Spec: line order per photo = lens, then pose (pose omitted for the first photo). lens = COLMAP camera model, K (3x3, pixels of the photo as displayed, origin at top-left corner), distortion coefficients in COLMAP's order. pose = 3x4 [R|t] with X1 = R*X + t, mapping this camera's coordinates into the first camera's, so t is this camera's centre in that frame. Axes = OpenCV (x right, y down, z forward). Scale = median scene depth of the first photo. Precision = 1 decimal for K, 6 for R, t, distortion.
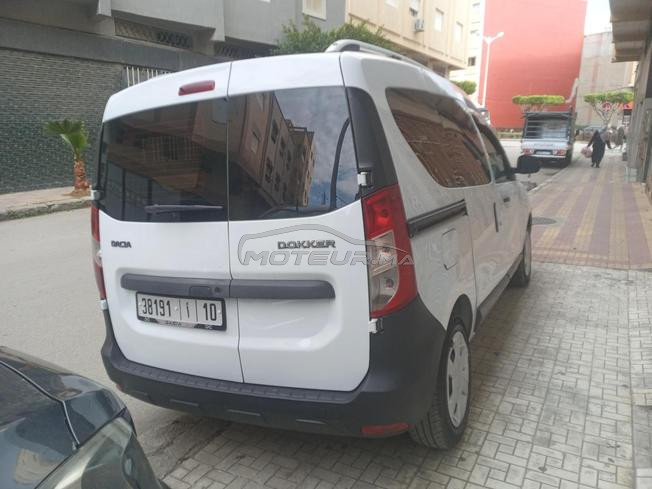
lens RADIAL K [[534.7, 0, 326.0], [0, 534.7, 244.5], [0, 0, 1]] dist [0.152340, -0.182637]
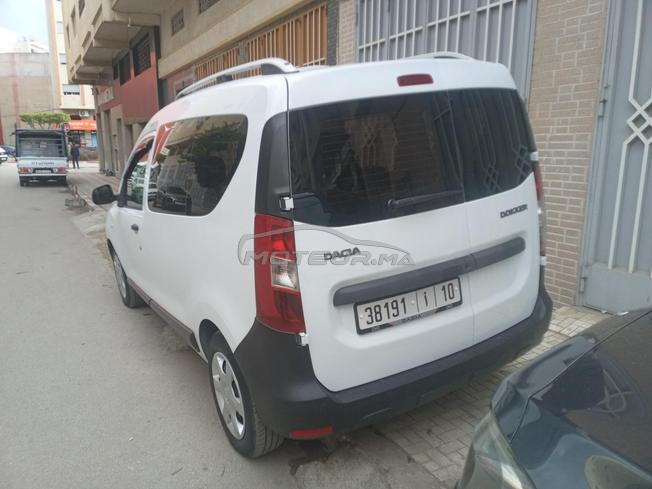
lens RADIAL K [[534.7, 0, 326.0], [0, 534.7, 244.5], [0, 0, 1]] dist [0.152340, -0.182637]
pose [[0.523992, -0.164098, 0.835766, -1.142298], [0.196576, 0.978072, 0.068794, -0.081458], [-0.828728, 0.128244, 0.544760, 0.577859]]
